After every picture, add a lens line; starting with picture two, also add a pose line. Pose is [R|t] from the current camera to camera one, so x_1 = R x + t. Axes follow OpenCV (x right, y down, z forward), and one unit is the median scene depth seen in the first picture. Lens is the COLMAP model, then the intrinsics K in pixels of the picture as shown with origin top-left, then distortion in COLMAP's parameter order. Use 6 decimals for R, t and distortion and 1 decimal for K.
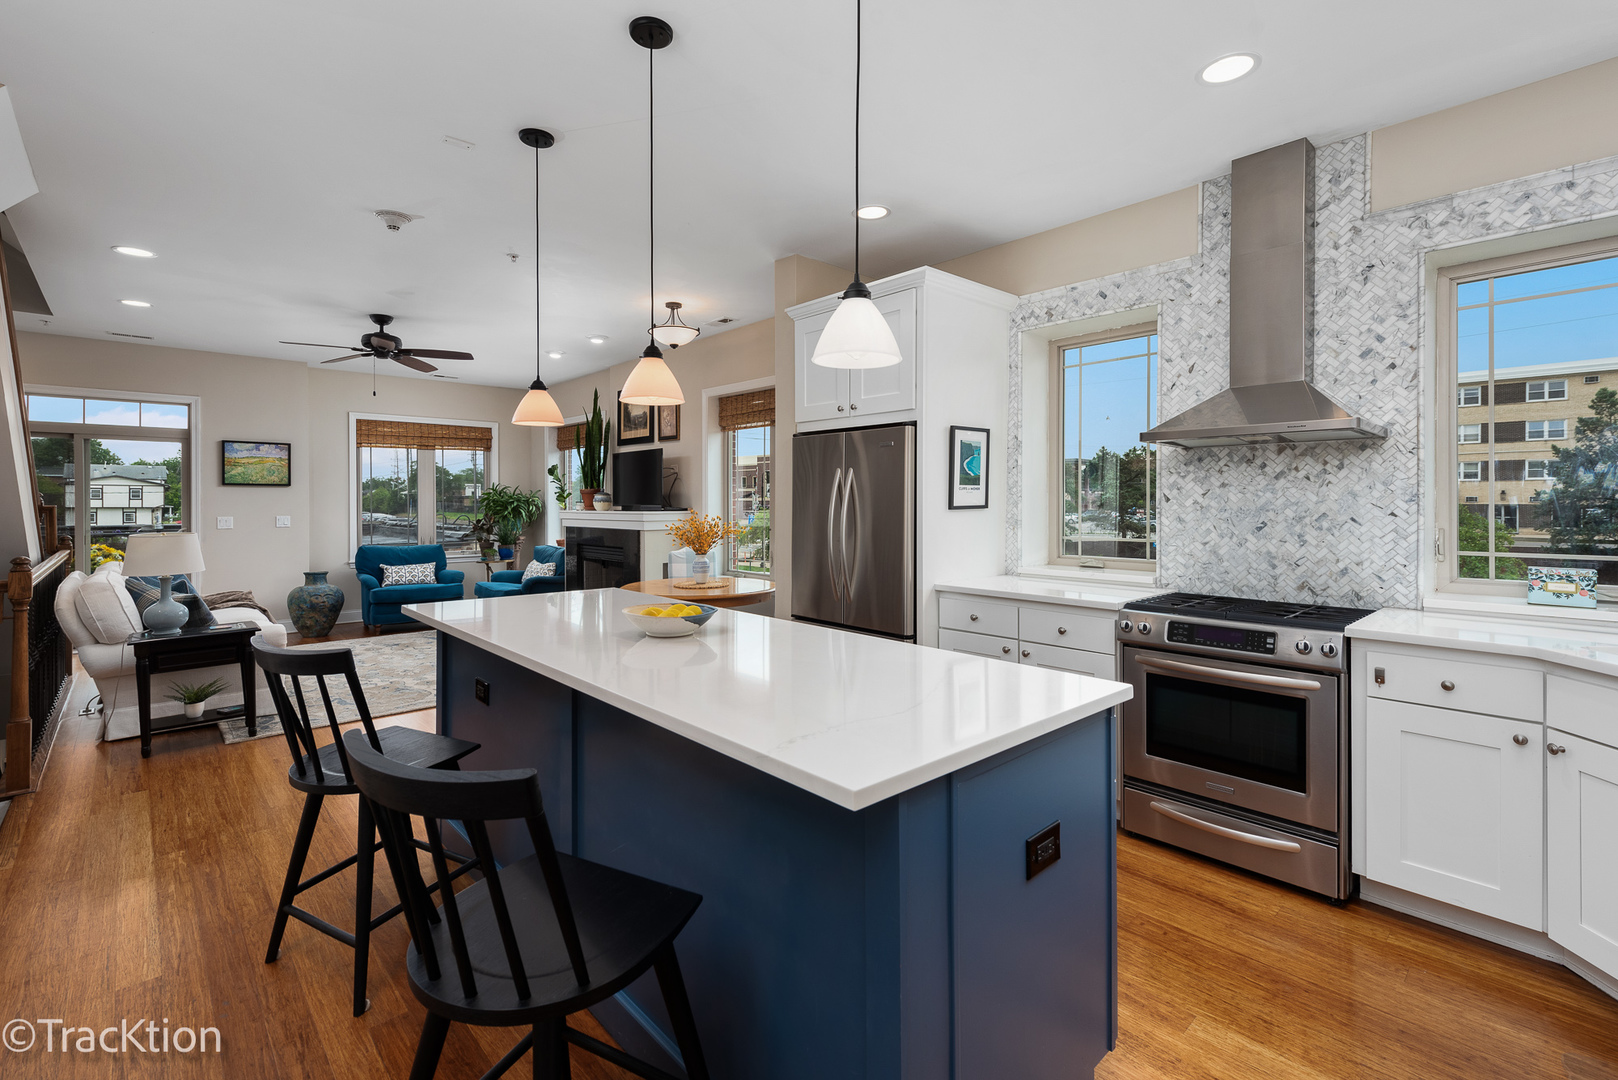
lens RADIAL K [[711.0, 0, 813.0], [0, 711.0, 504.4], [0, 0, 1]] dist [0.014189, -0.004518]
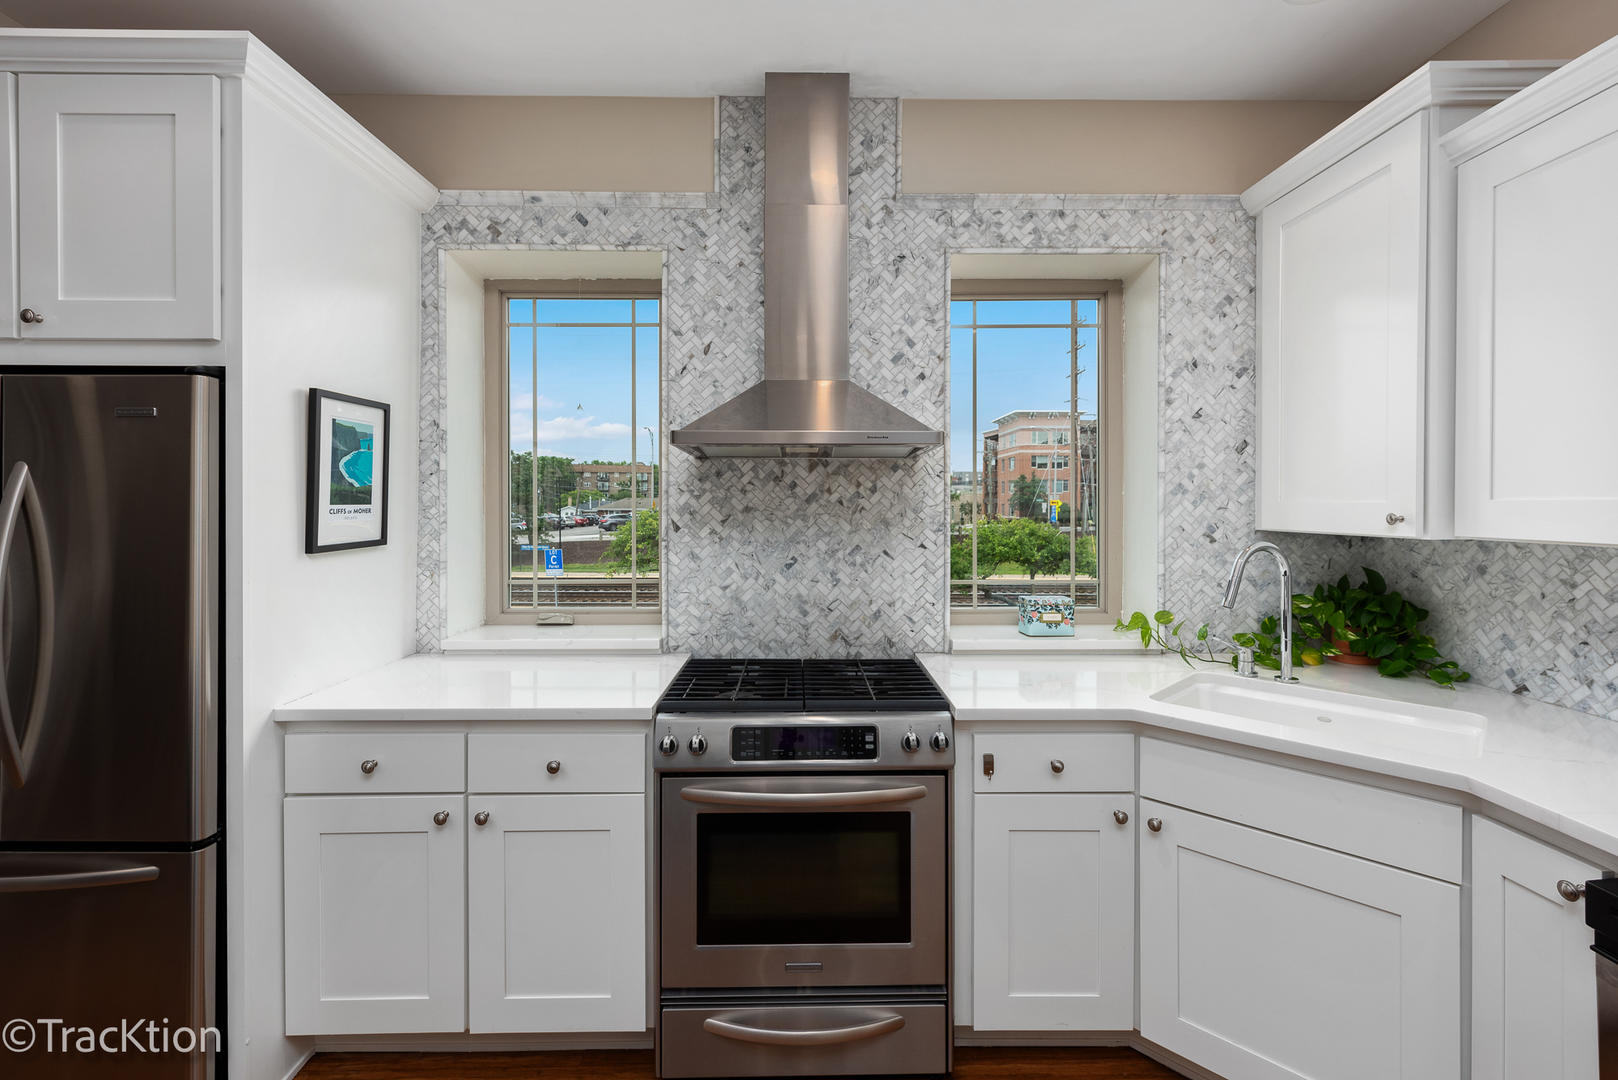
lens RADIAL K [[711.0, 0, 804.7], [0, 711.0, 510.2], [0, 0, 1]] dist [0.014189, -0.004518]
pose [[0.674602, -0.003862, 0.738172, 0.064305], [0.000997, 0.999990, 0.004321, -0.030201], [-0.738181, -0.002179, 0.674599, 0.465388]]
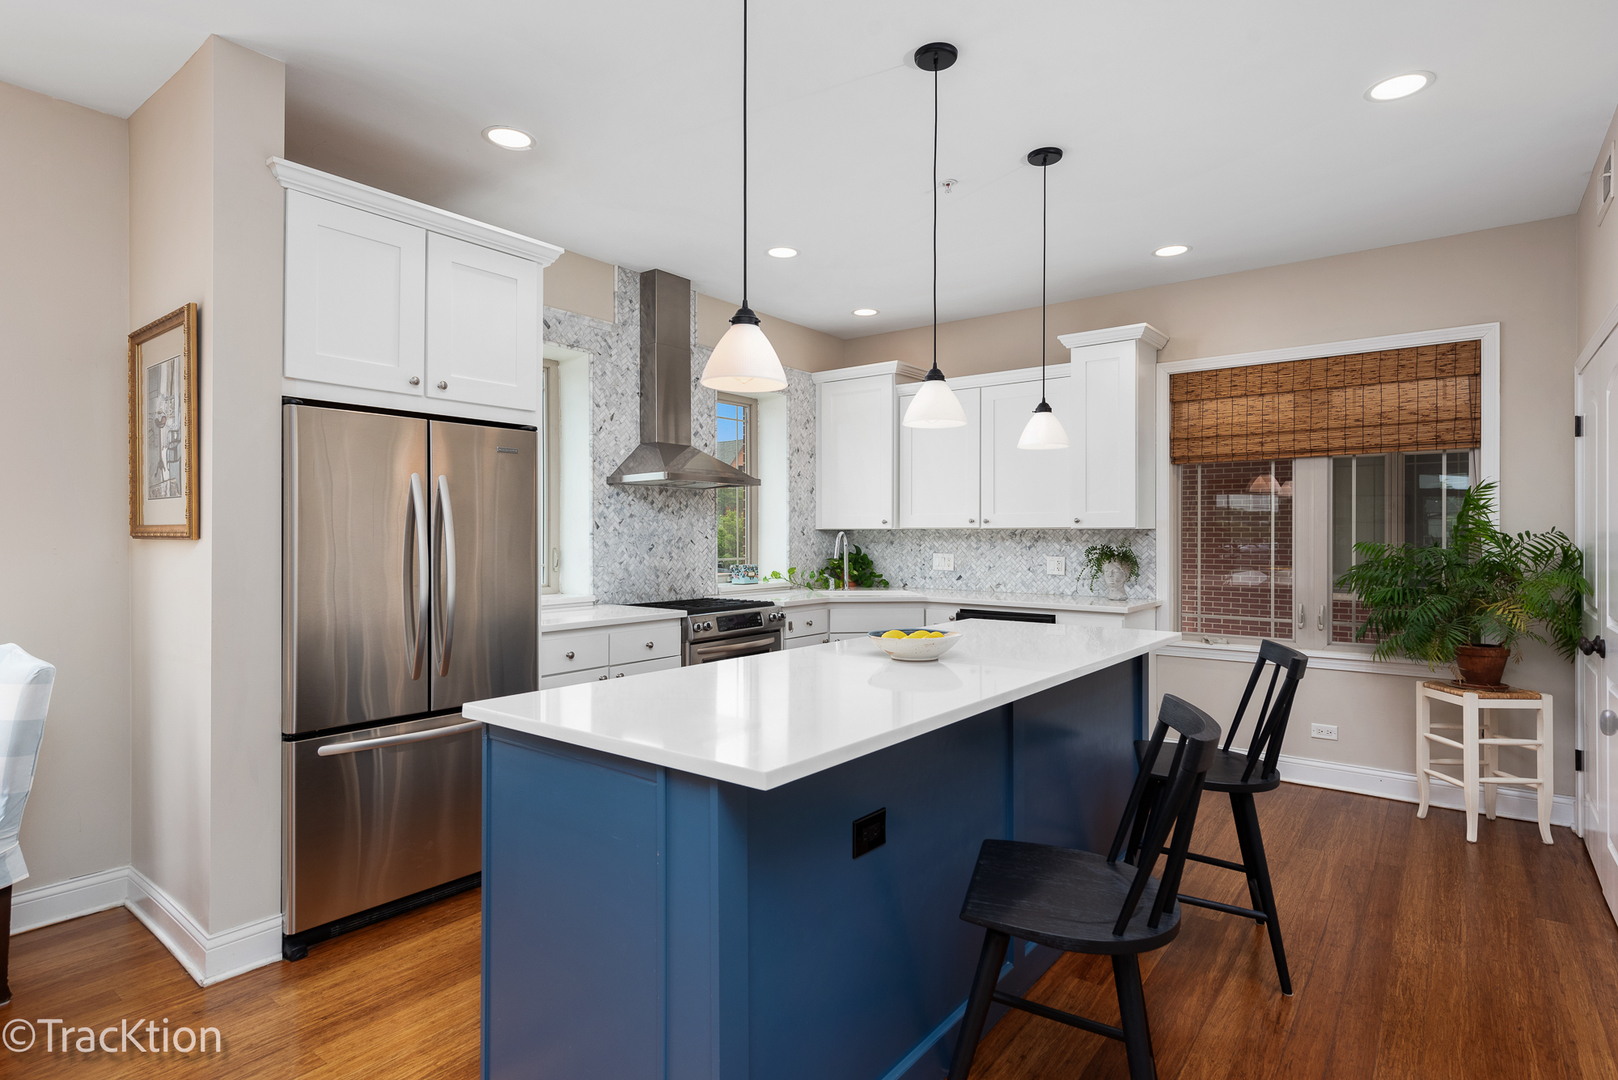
lens RADIAL K [[829.7, 0, 800.5], [0, 829.7, 533.5], [0, 0, 1]] dist [-0.003435, -0.001402]
pose [[-0.150586, 0.000953, 0.988596, -0.948297], [0.001816, 0.999998, -0.000687, 0.006072], [-0.988595, 0.001692, -0.150588, 0.958964]]
